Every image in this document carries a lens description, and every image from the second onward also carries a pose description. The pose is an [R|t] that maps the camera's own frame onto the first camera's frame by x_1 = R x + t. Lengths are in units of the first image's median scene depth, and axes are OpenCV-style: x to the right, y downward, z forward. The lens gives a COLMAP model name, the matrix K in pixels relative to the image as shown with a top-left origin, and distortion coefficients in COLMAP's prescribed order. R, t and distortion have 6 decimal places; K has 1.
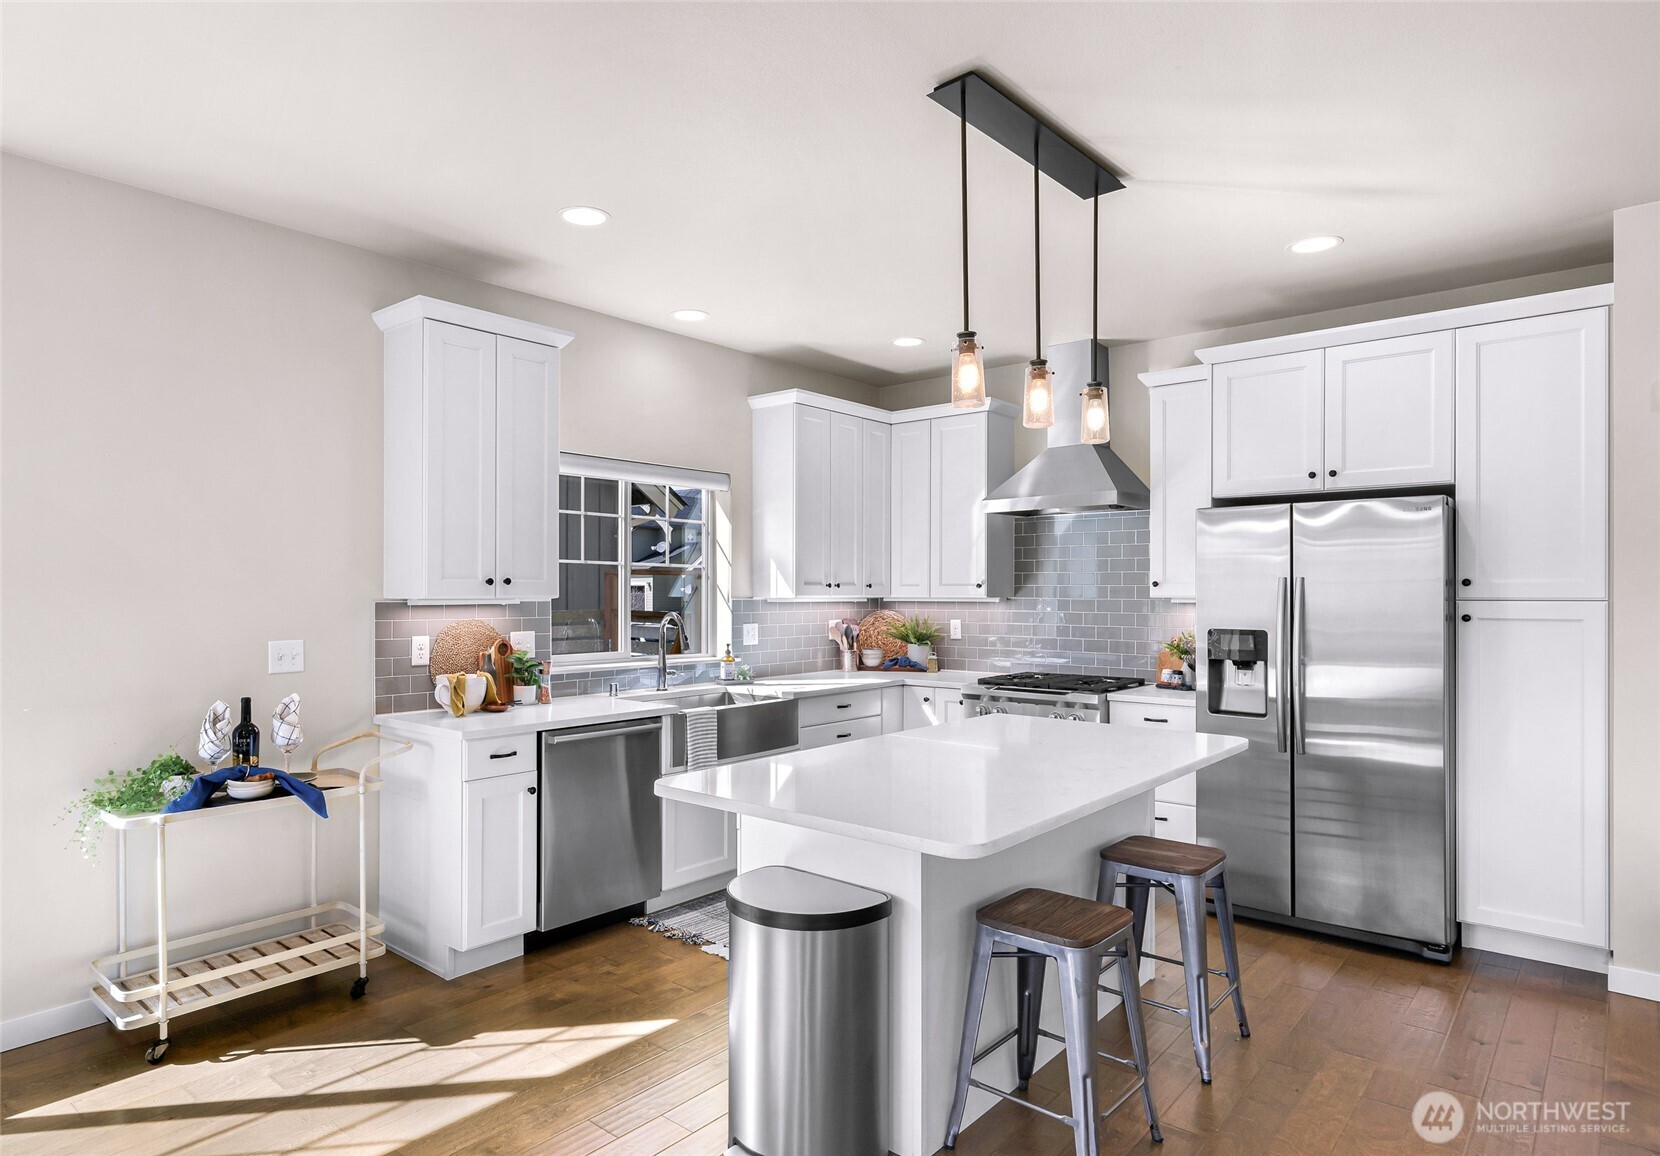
lens RADIAL K [[978.4, 0, 781.7], [0, 978.4, 586.1], [0, 0, 1]] dist [0.015058, -0.006593]
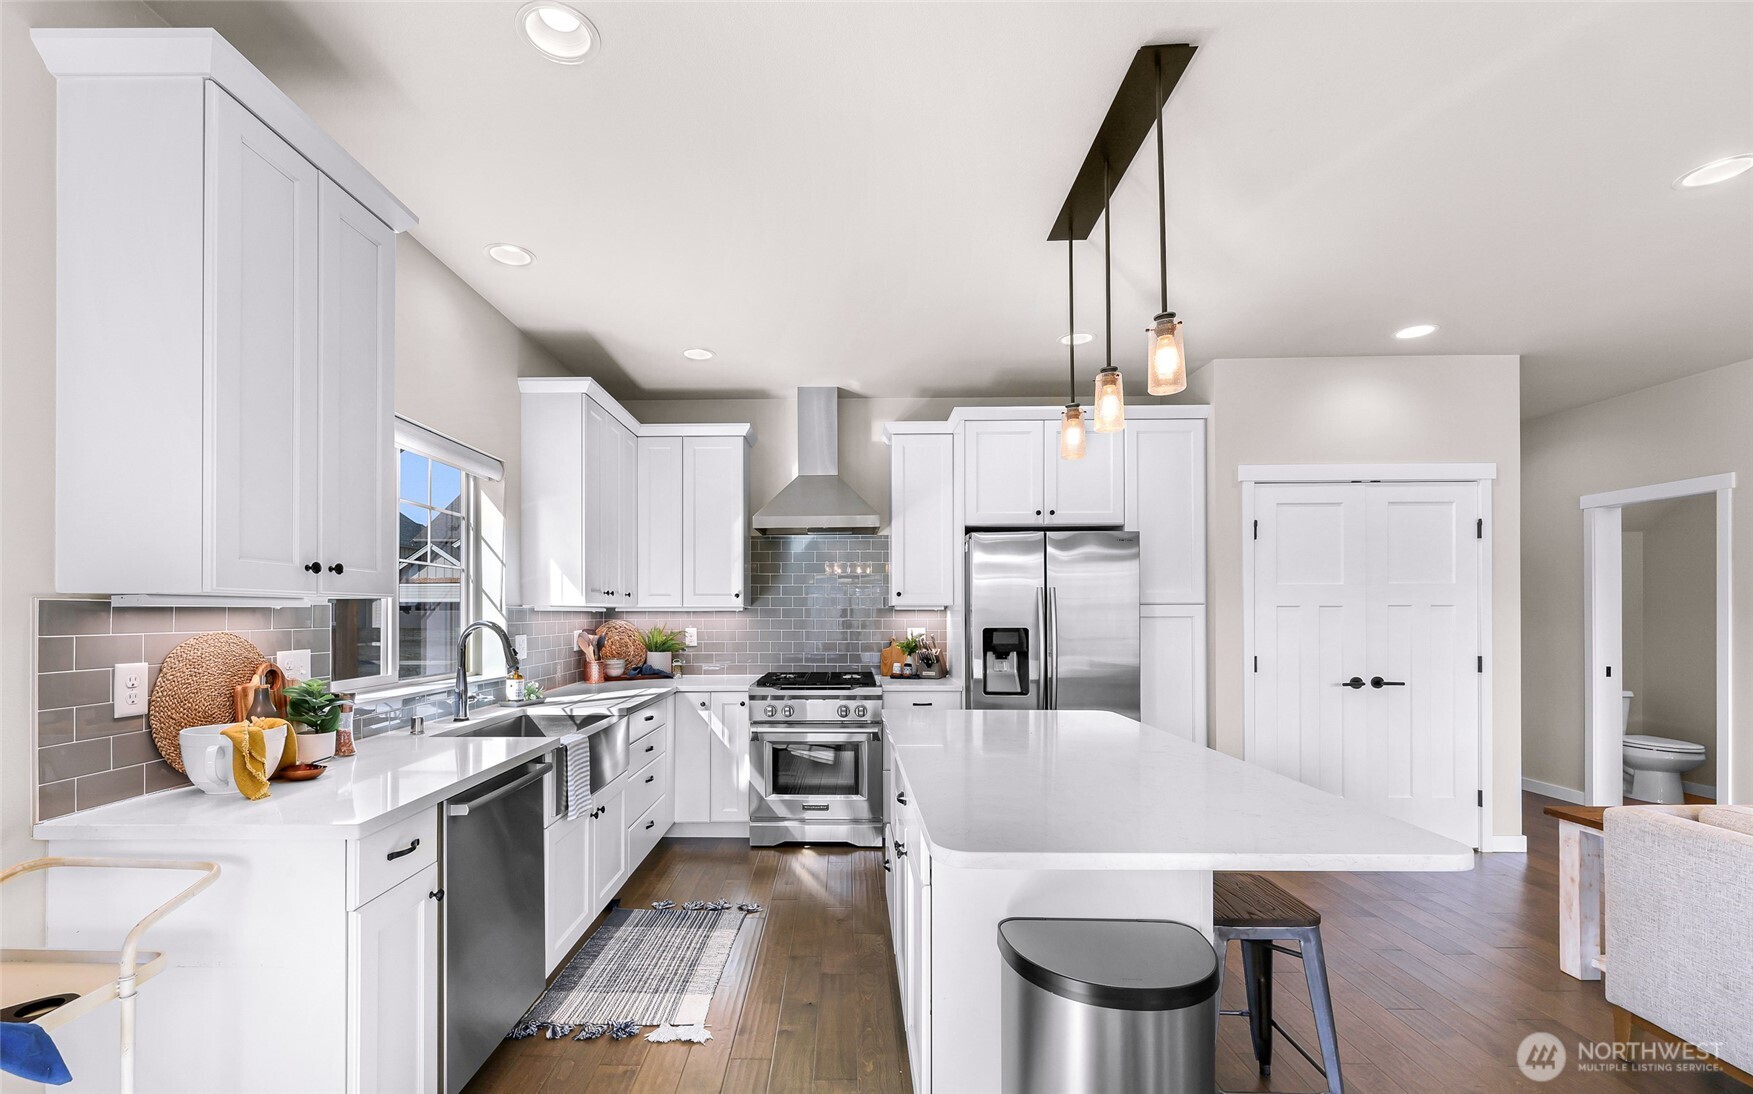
lens RADIAL K [[737.5, 0, 838.8], [0, 737.5, 604.1], [0, 0, 1]] dist [0.002139, -0.000026]
pose [[0.757892, 0.004892, 0.652361, -0.282639], [-0.000999, 0.999979, -0.006339, 0.016645], [-0.652379, 0.004152, 0.757881, 0.353587]]
